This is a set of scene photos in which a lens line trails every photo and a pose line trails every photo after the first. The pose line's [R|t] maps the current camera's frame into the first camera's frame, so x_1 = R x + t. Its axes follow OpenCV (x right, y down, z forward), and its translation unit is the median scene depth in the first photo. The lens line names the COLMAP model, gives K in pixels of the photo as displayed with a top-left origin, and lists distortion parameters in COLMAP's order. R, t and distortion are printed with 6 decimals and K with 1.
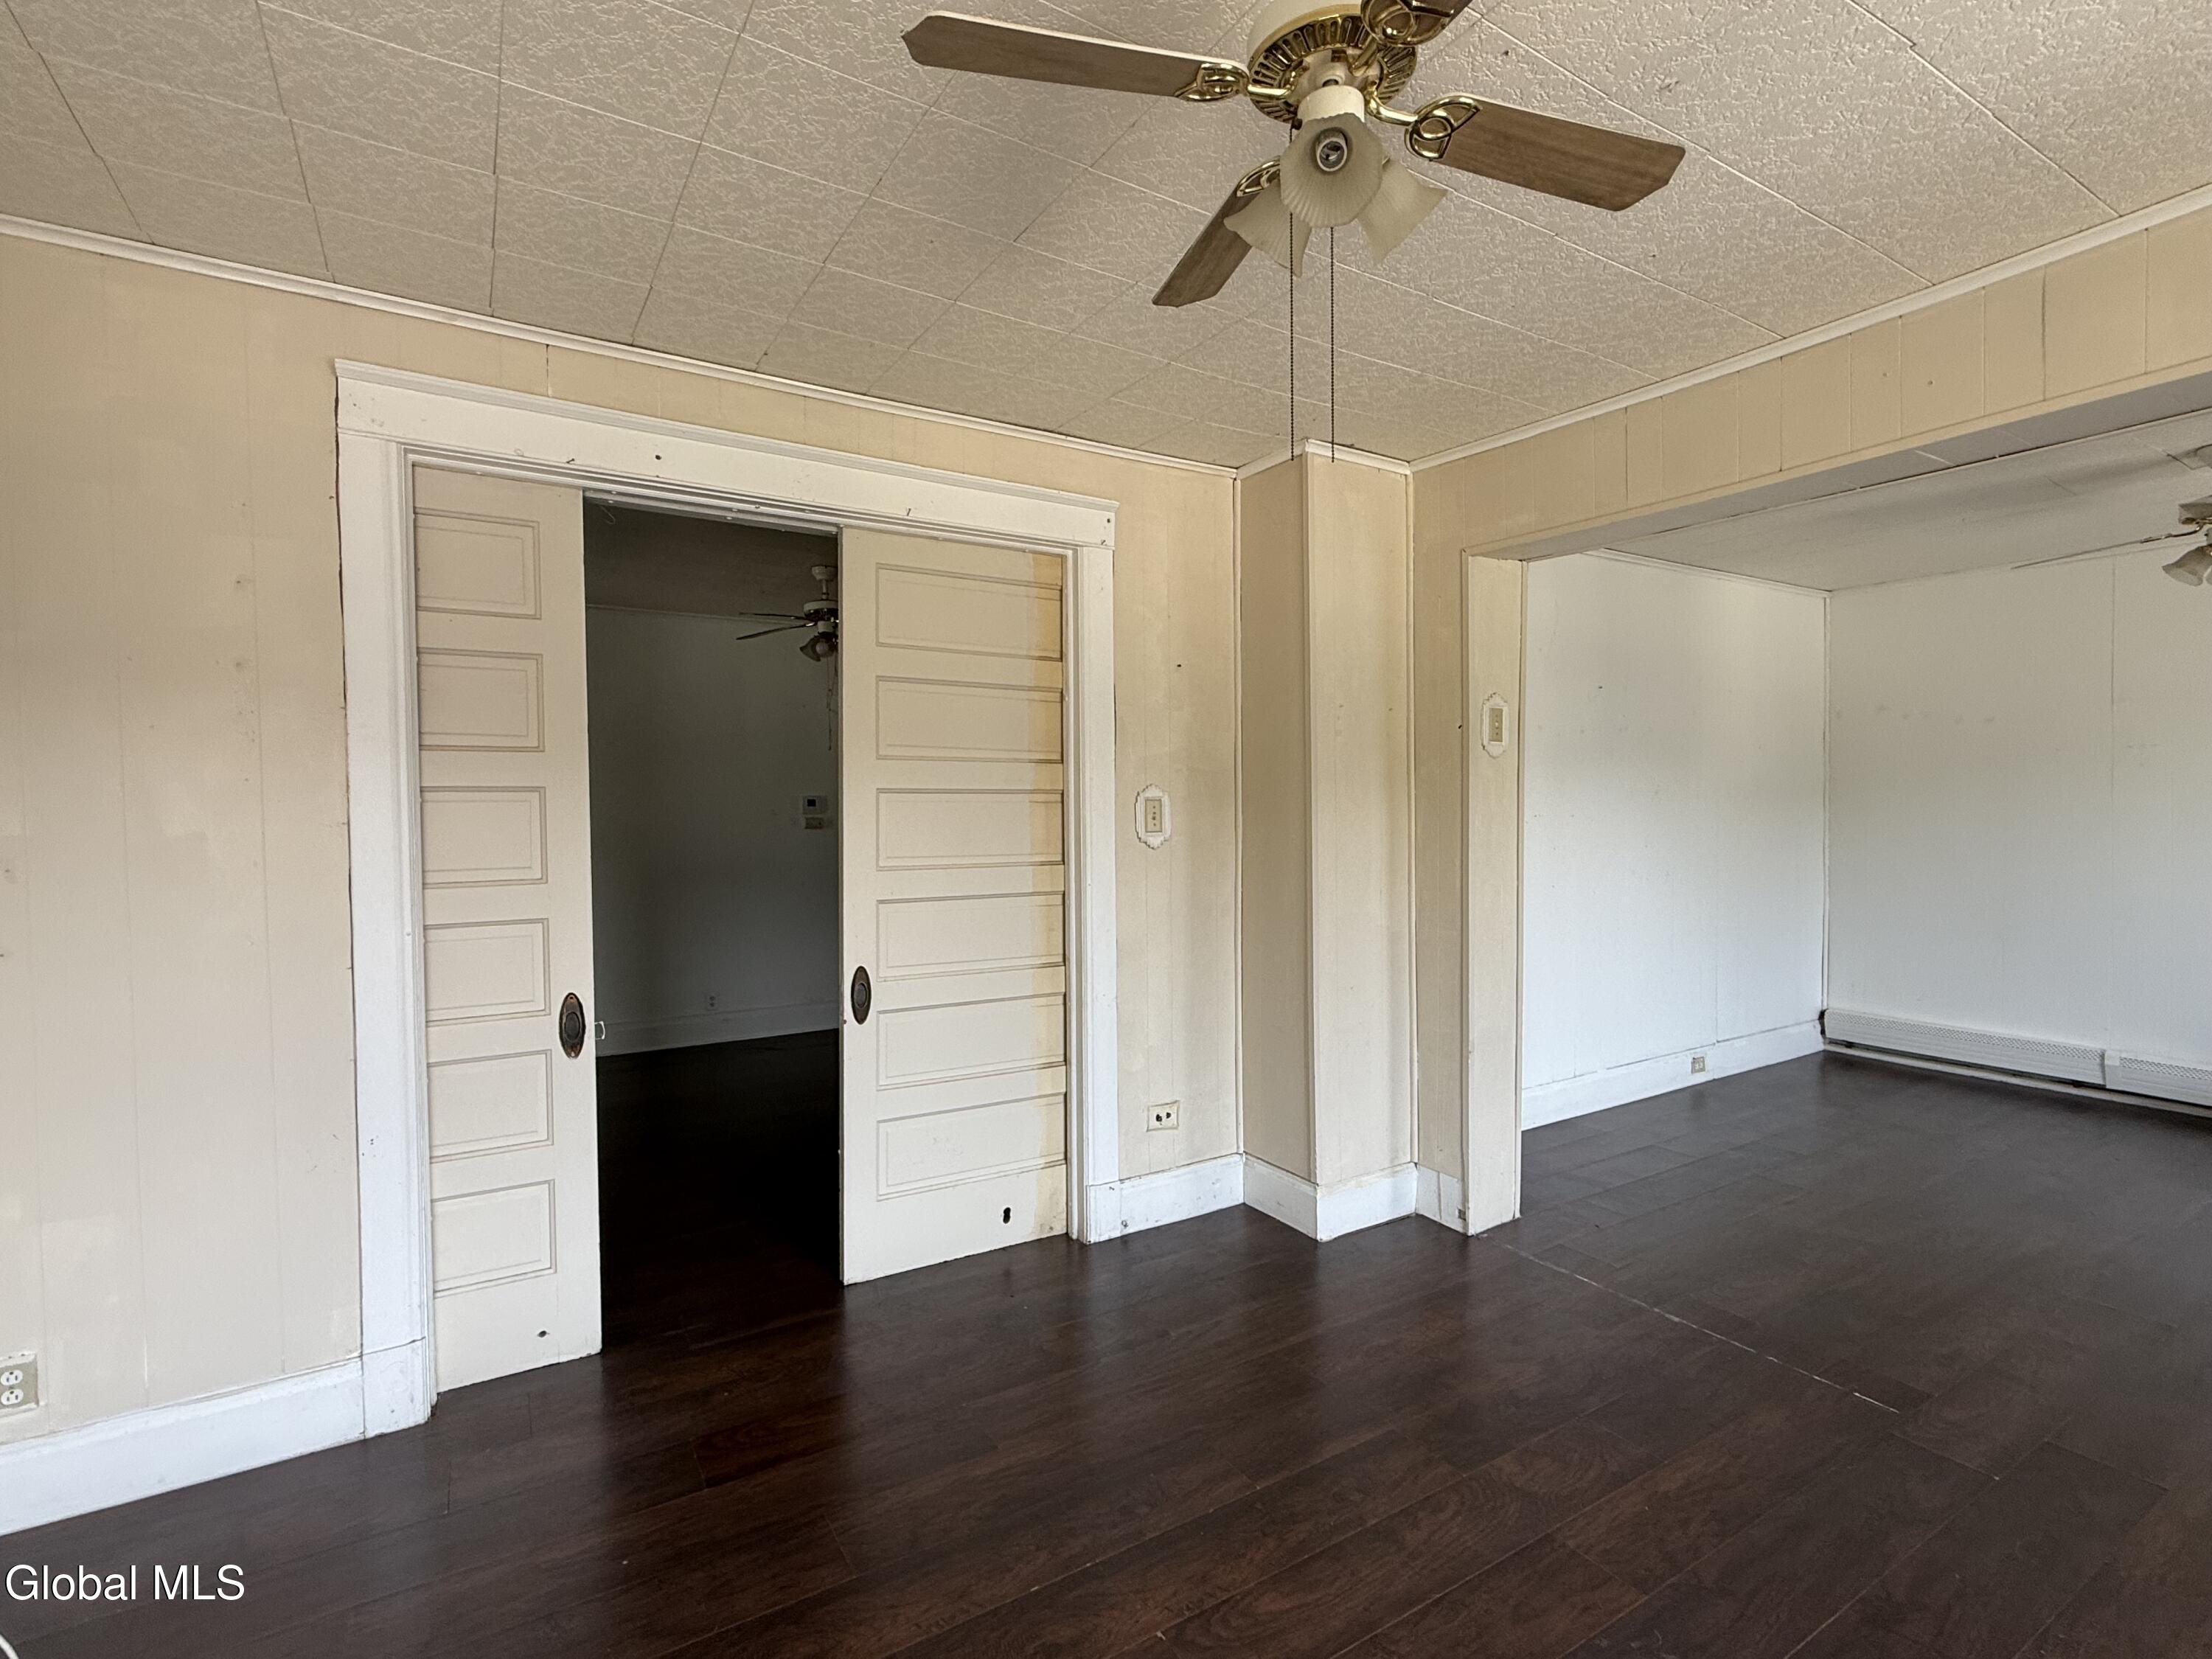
lens RADIAL K [[1030.9, 0, 1106.0], [0, 1030.9, 829.5], [0, 0, 1]] dist [-0.000166, 0.001471]
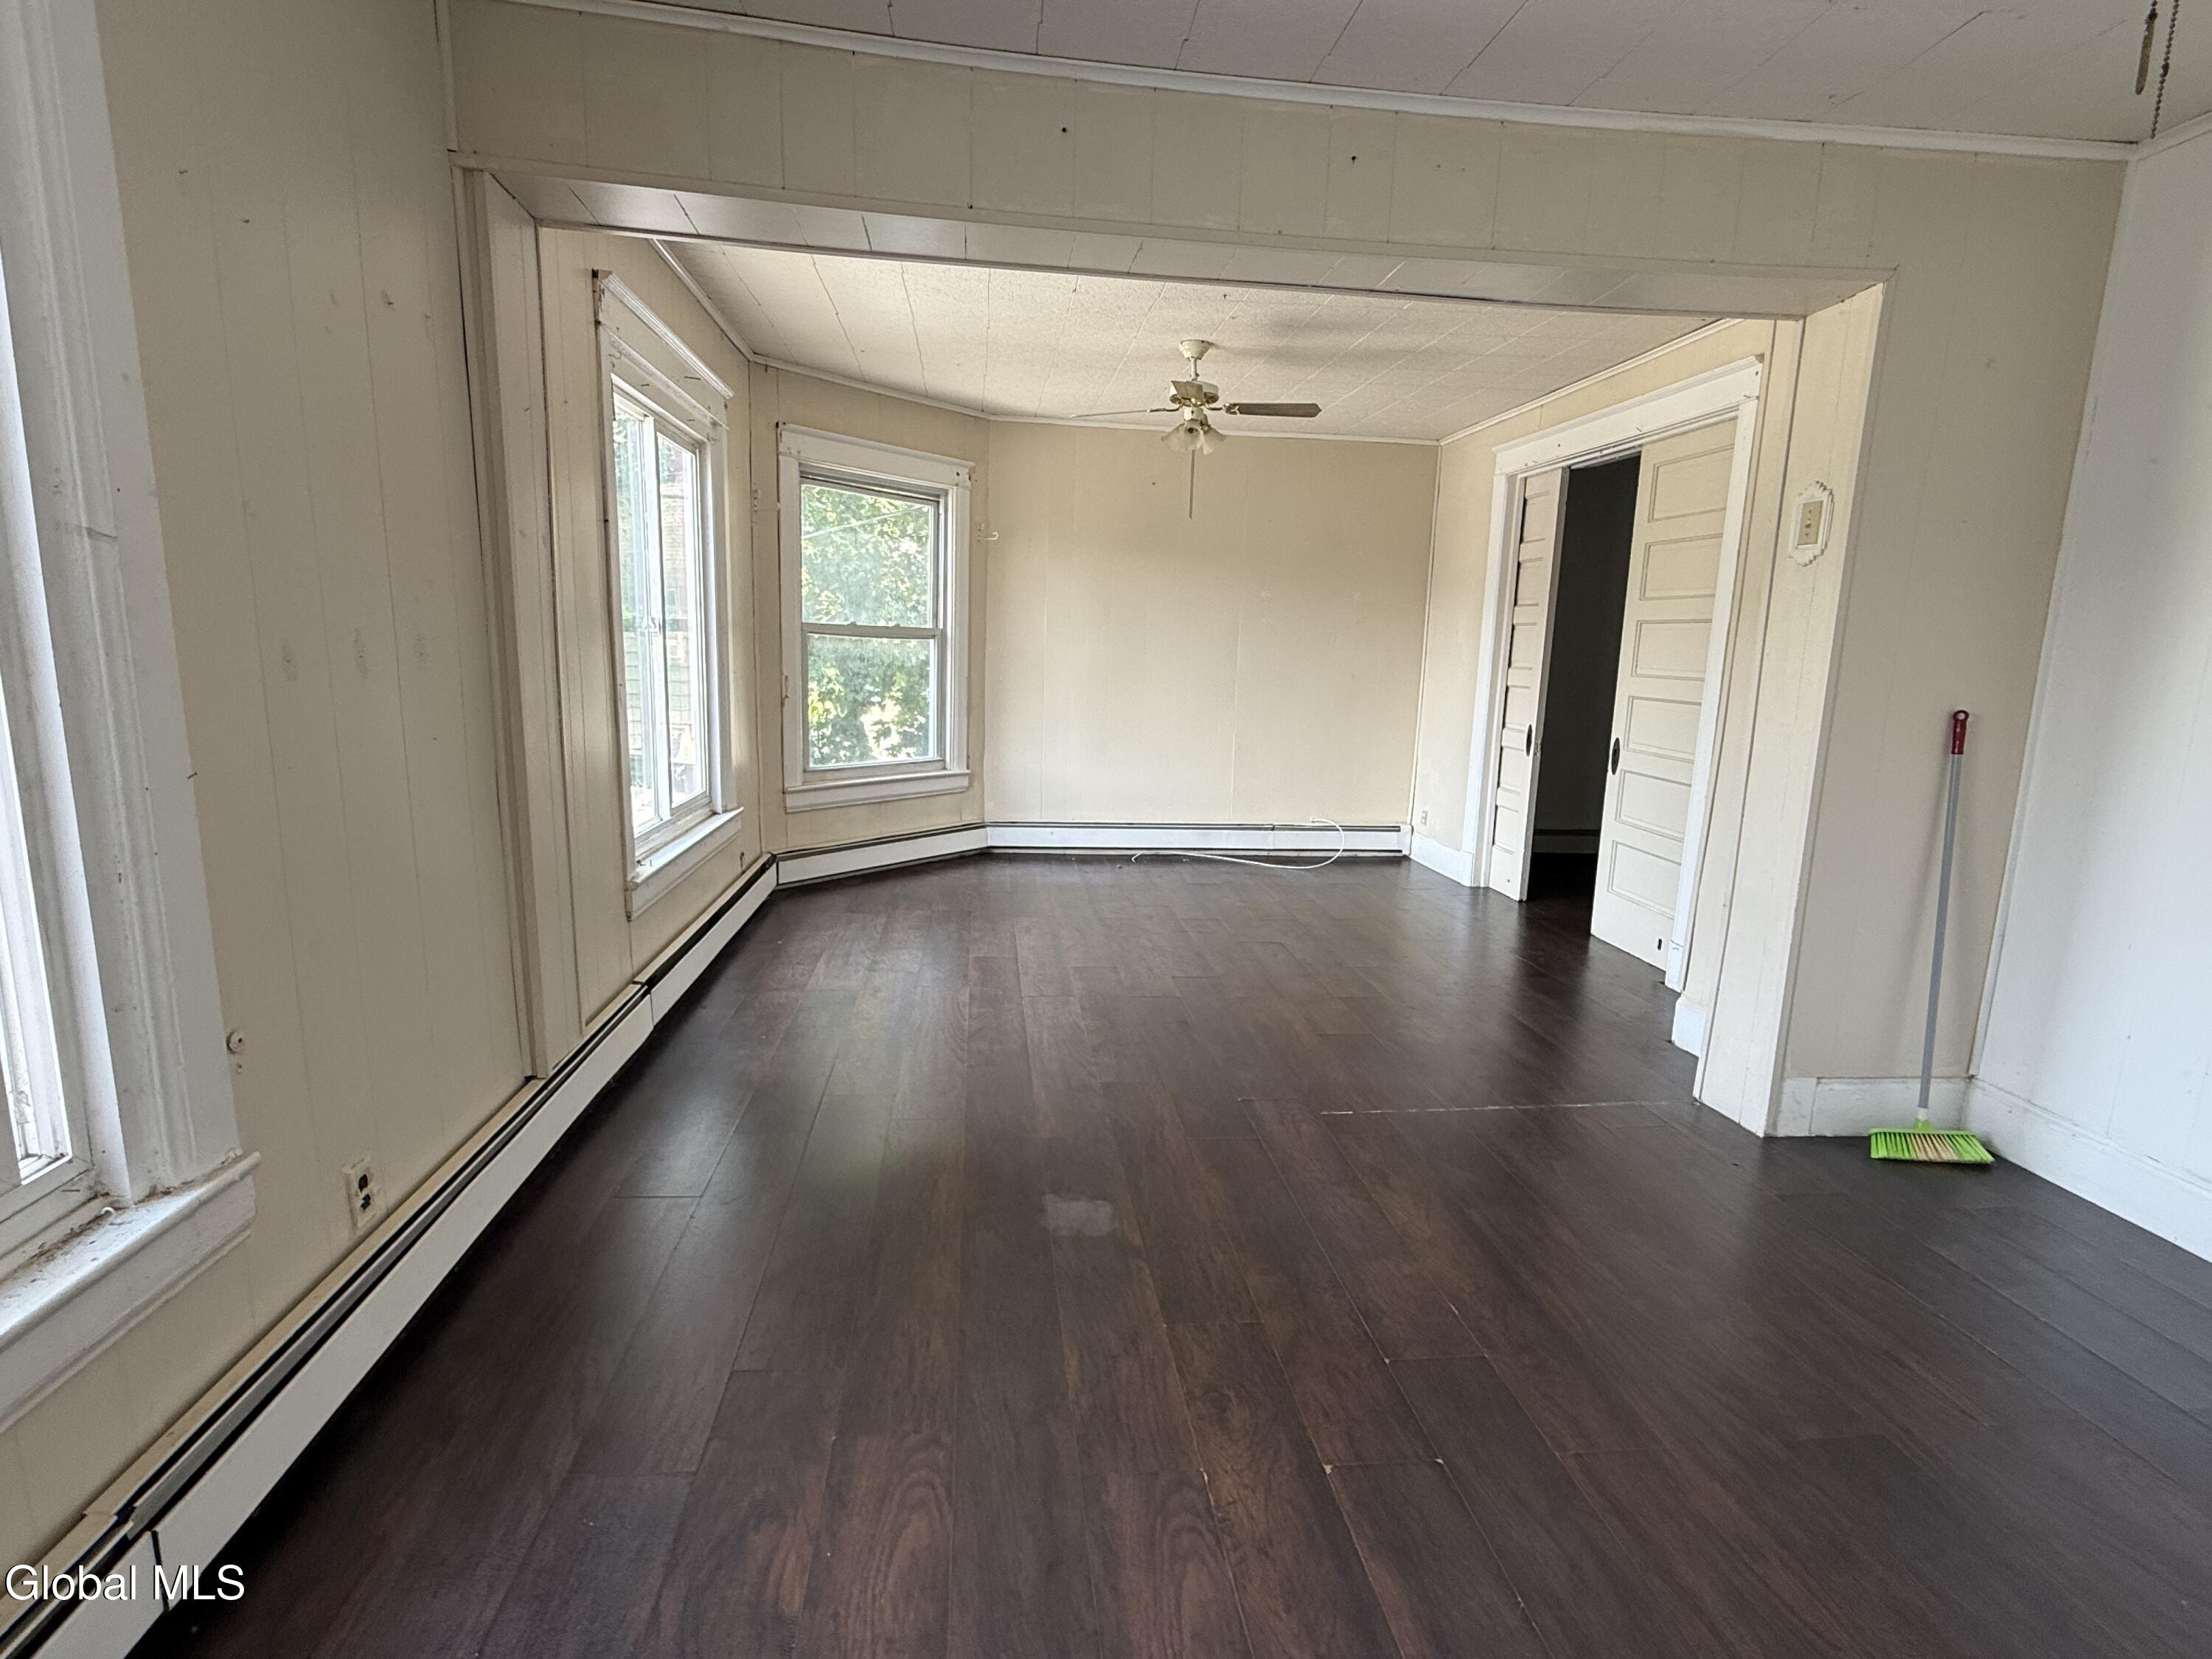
lens RADIAL K [[1079.5, 0, 1106.0], [0, 1079.5, 829.5], [0, 0, 1]] dist [0.005879, -0.000631]
pose [[-0.422291, 0.151649, -0.893685, 1.557482], [-0.049176, 0.980622, 0.189639, -0.002303], [0.905125, 0.124030, -0.406650, 0.982050]]
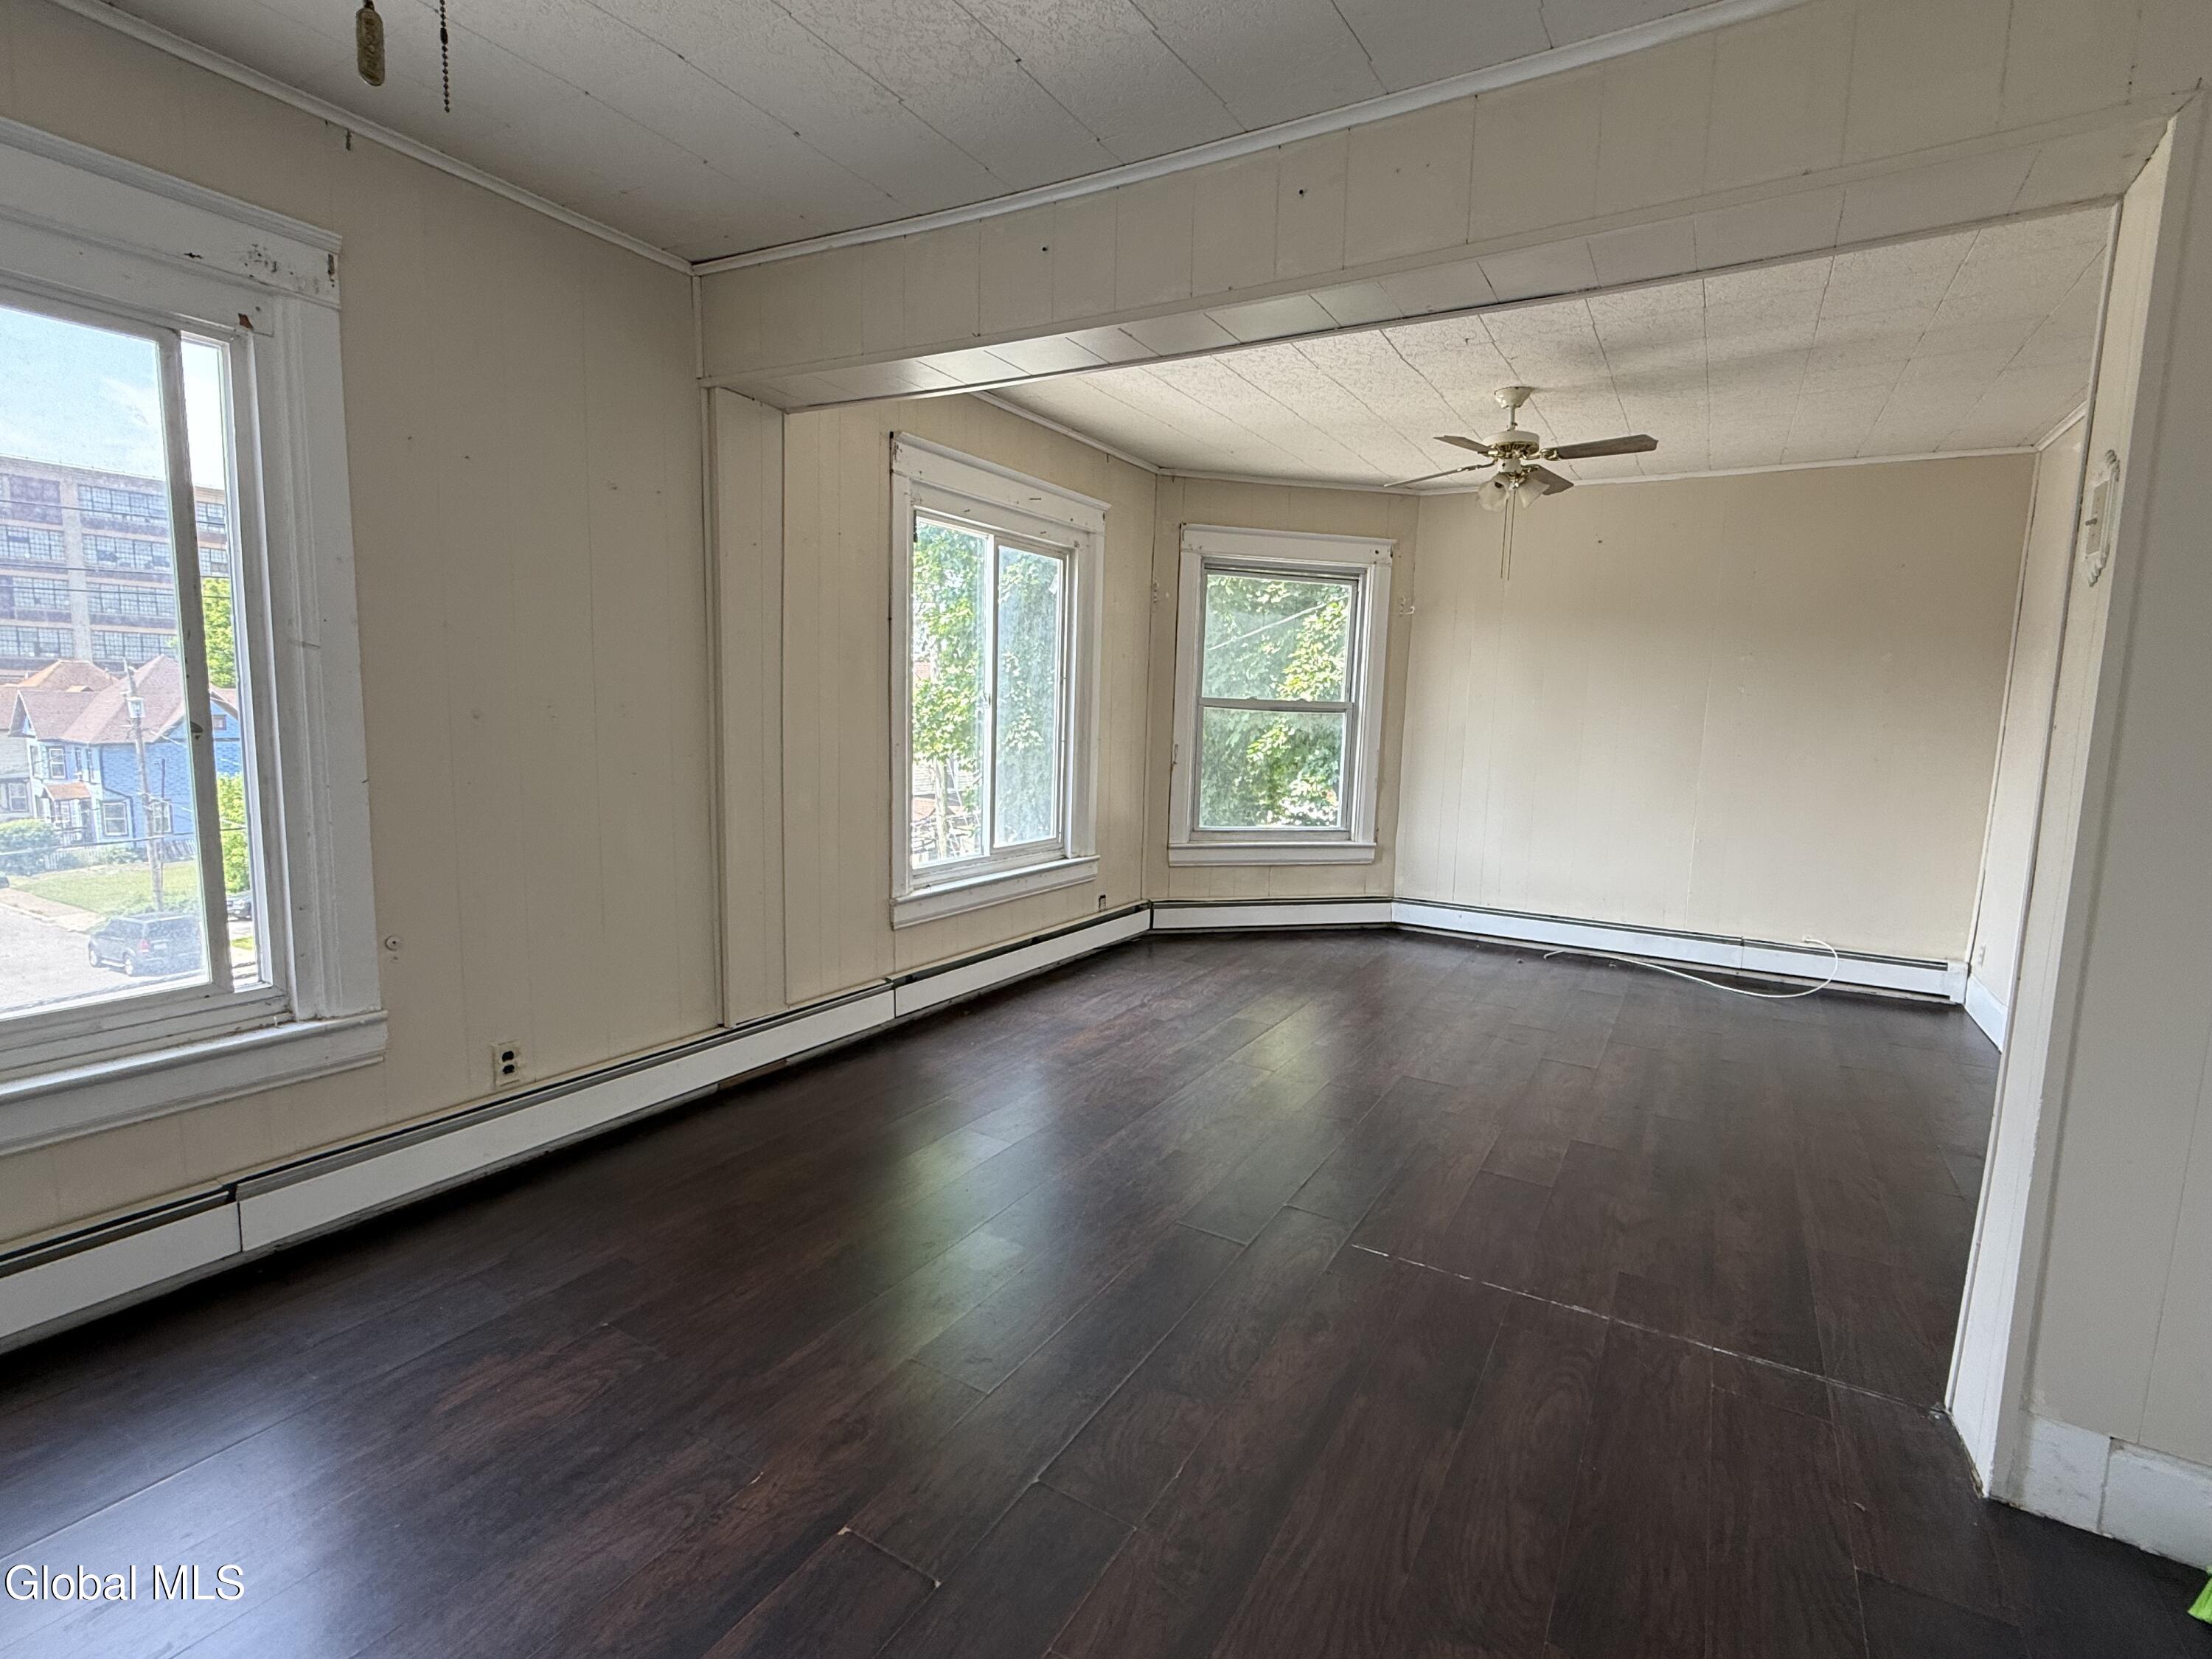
lens RADIAL K [[1030.9, 0, 1106.0], [0, 1030.9, 829.5], [0, 0, 1]] dist [-0.000166, 0.001471]
pose [[-0.882720, 0.042698, -0.467955, 1.166563], [-0.032216, 0.988021, 0.150920, -0.015379], [0.468794, 0.148295, -0.870770, 1.373060]]
